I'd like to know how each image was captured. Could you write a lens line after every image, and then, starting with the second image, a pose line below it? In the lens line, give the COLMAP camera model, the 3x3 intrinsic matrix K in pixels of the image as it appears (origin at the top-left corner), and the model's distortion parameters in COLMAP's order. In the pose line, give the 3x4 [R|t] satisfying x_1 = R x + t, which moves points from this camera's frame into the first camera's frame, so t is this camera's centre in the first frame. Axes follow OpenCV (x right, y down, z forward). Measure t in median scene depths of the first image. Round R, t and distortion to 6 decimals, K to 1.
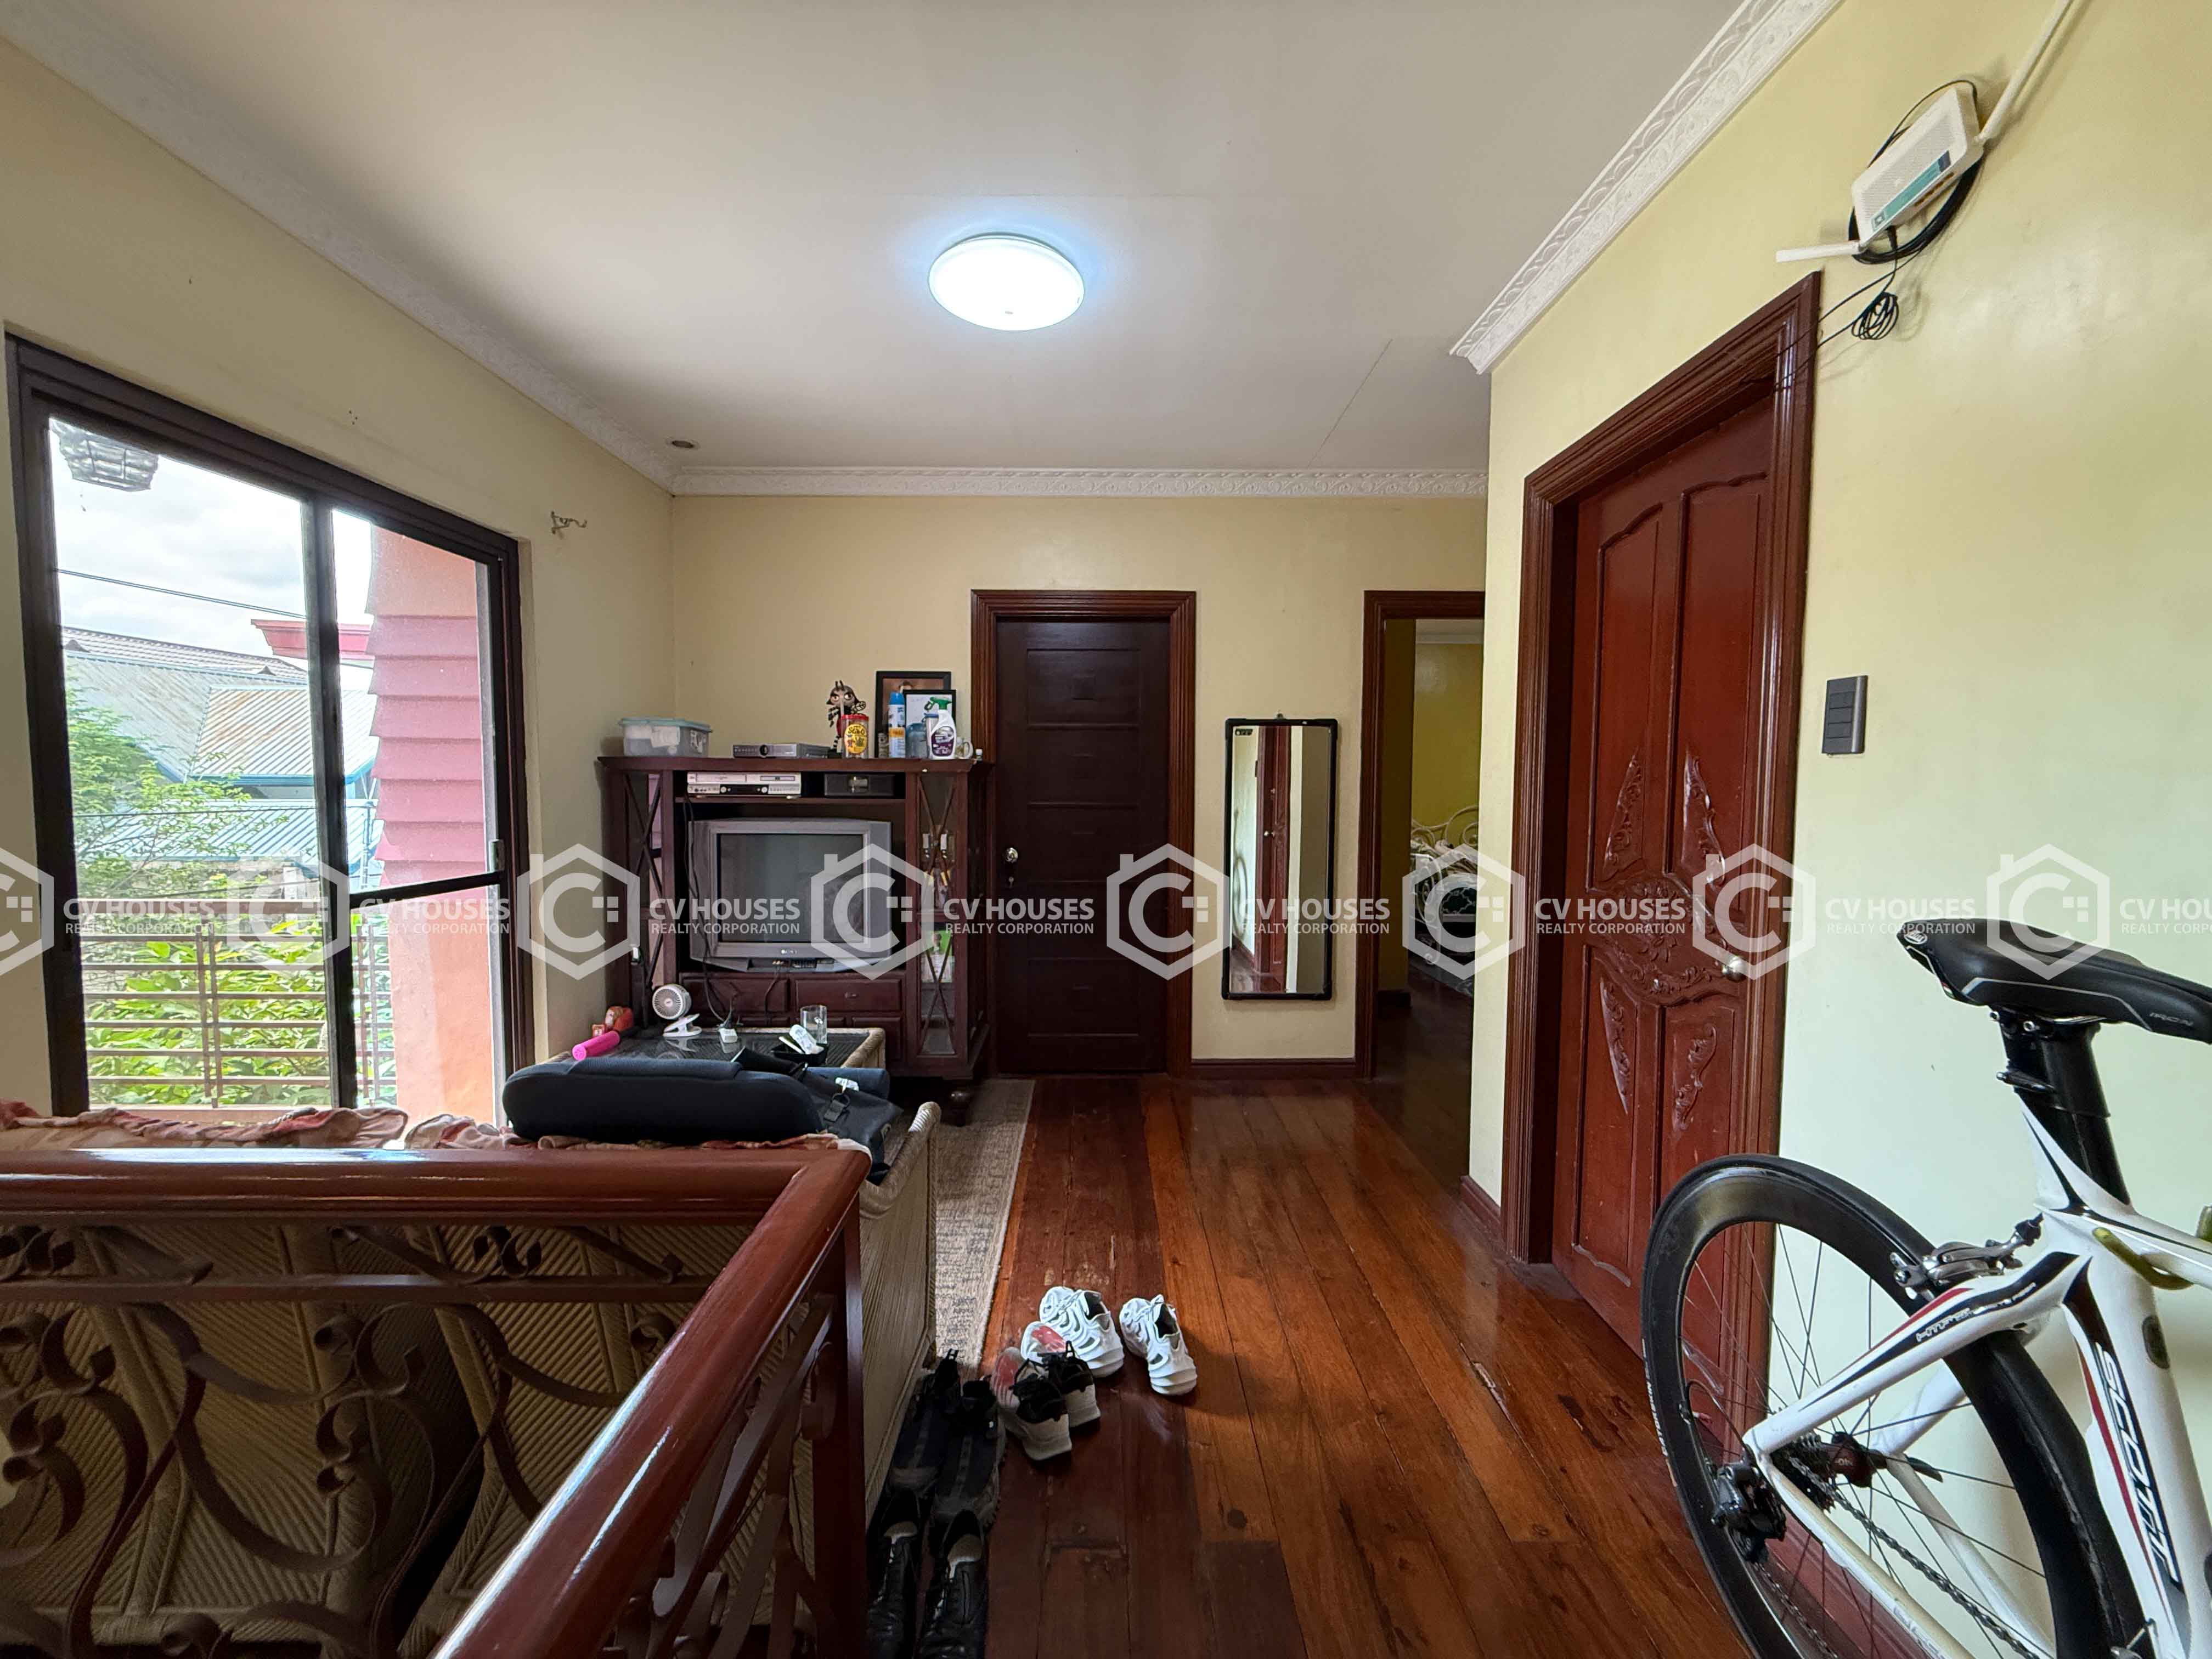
lens RADIAL K [[888.4, 0, 1106.0], [0, 888.4, 829.5], [0, 0, 1]] dist [0.002601, 0.000189]
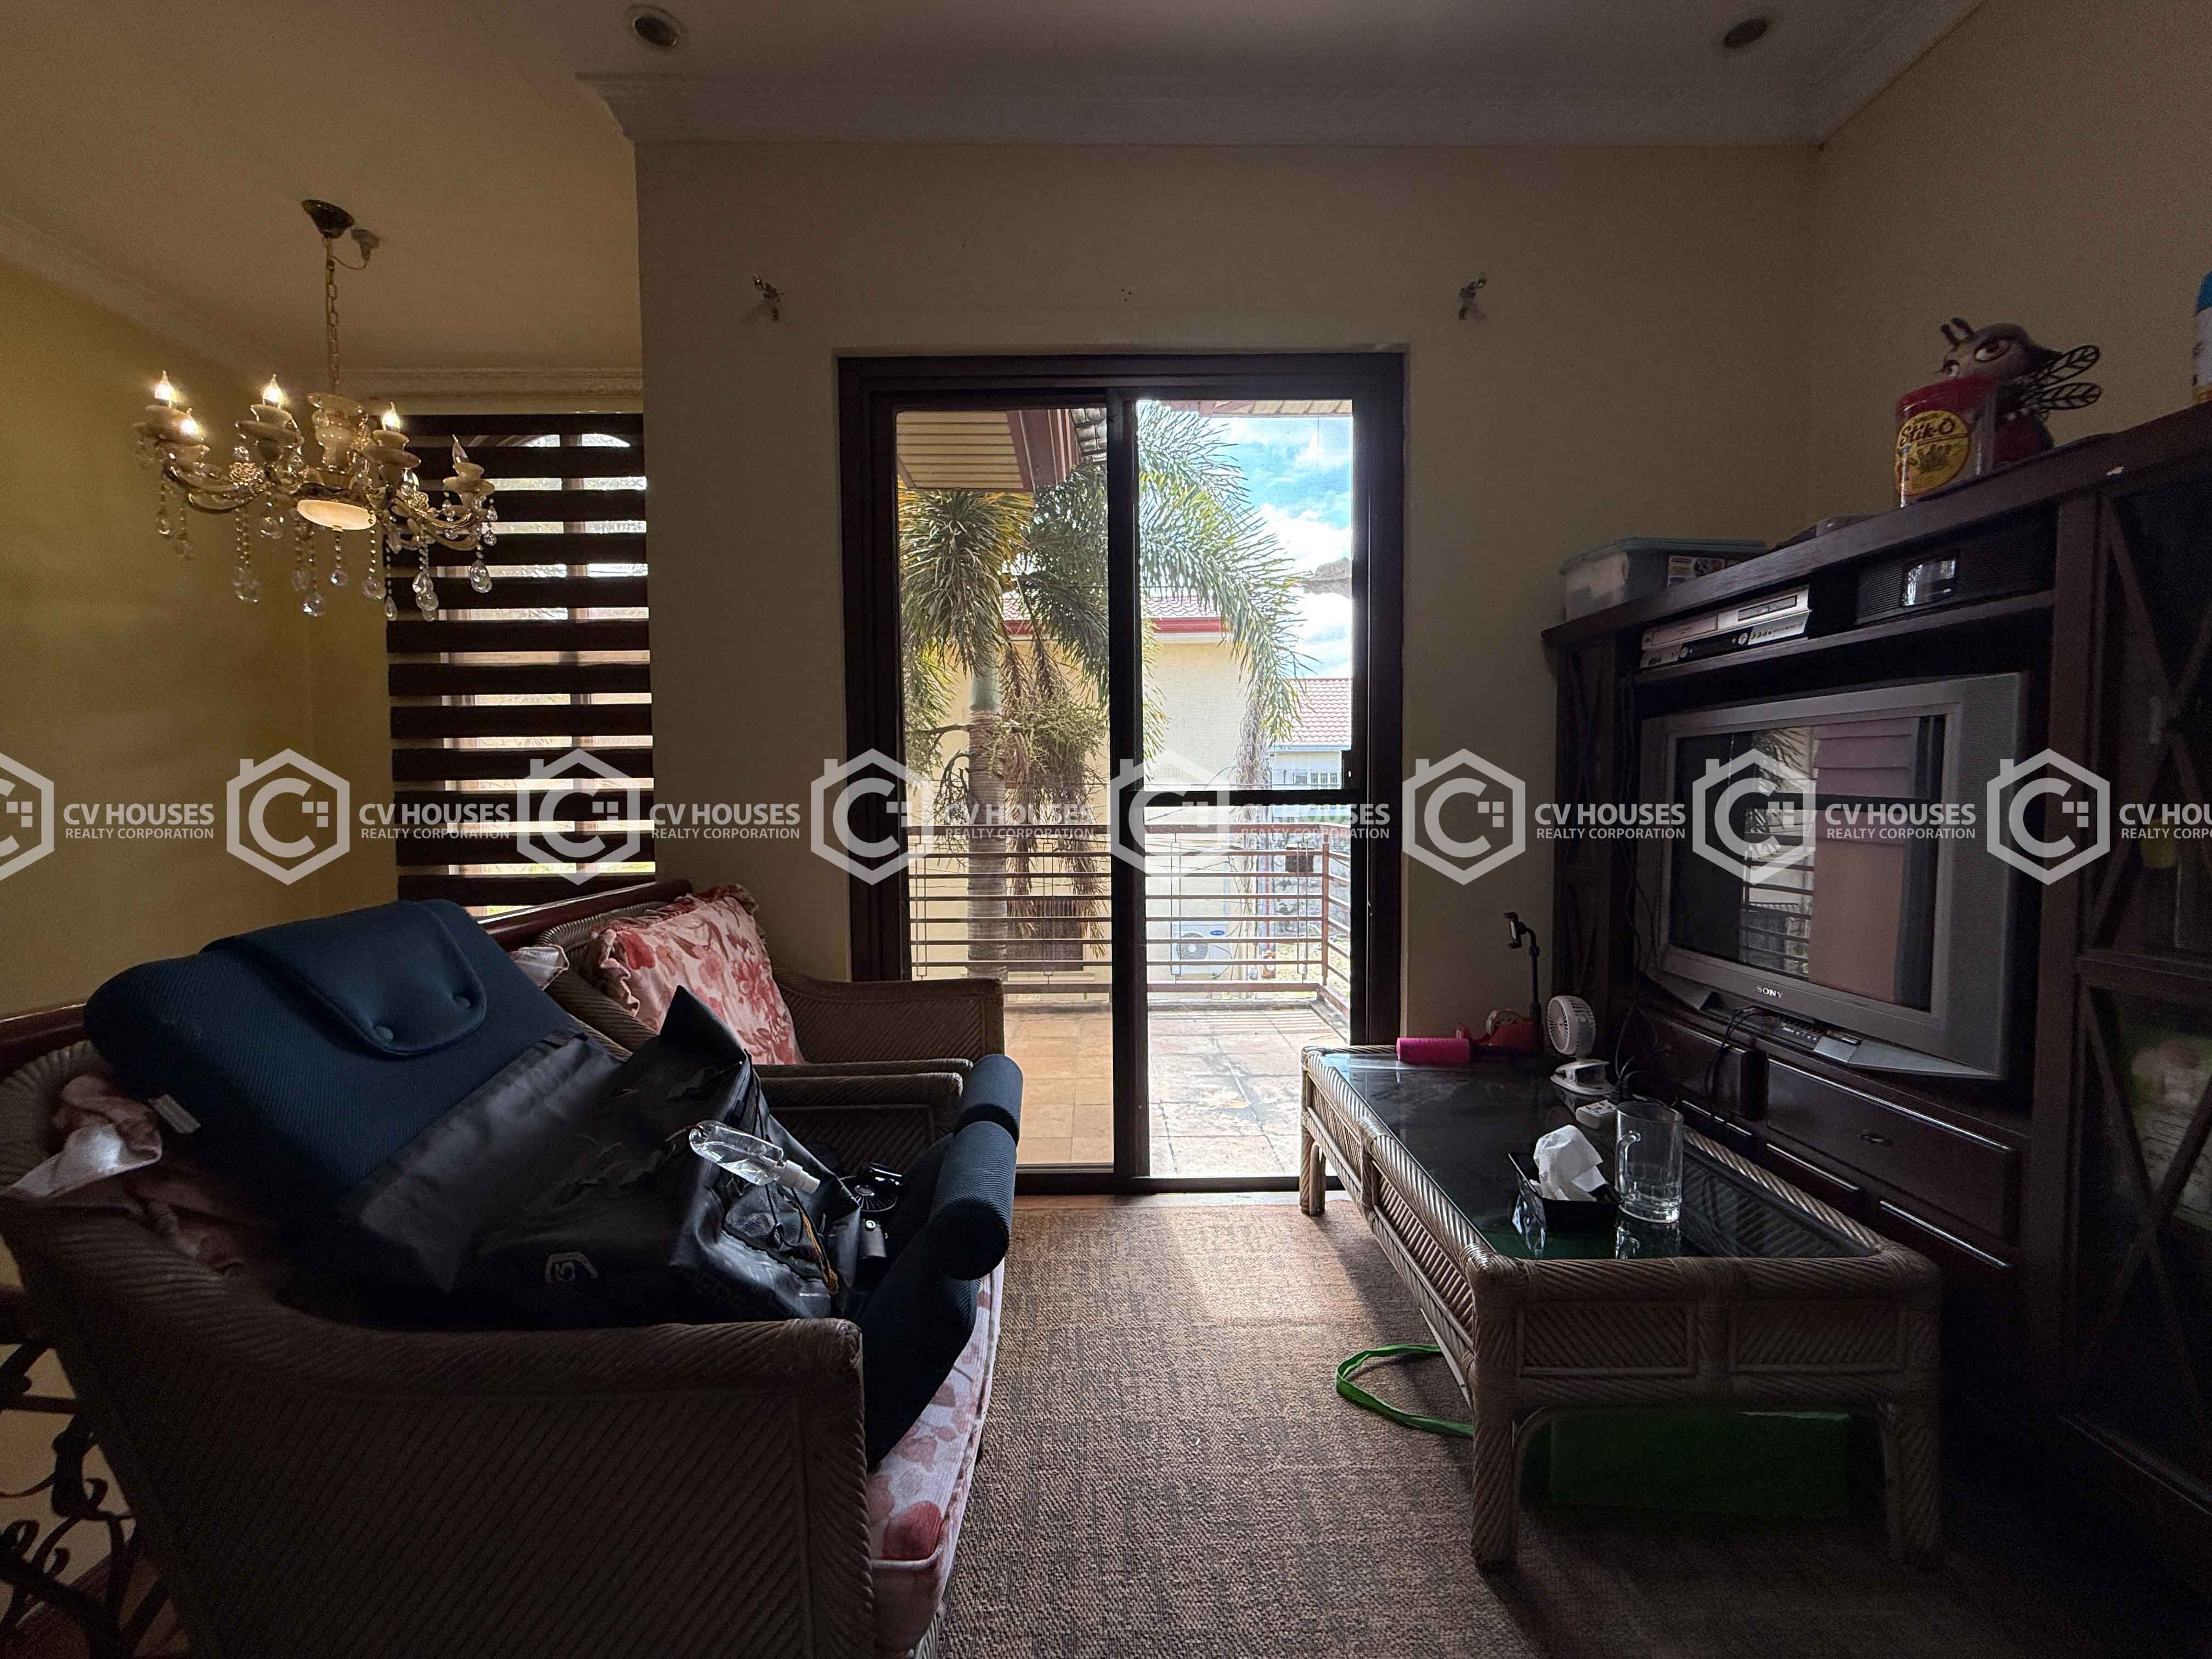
lens RADIAL K [[888.4, 0, 1106.0], [0, 888.4, 829.5], [0, 0, 1]] dist [0.002601, 0.000189]
pose [[-0.008010, 0.036207, -0.999312, 0.097112], [-0.052379, 0.997957, 0.036577, 0.058115], [0.998595, 0.052636, -0.006097, 0.682206]]
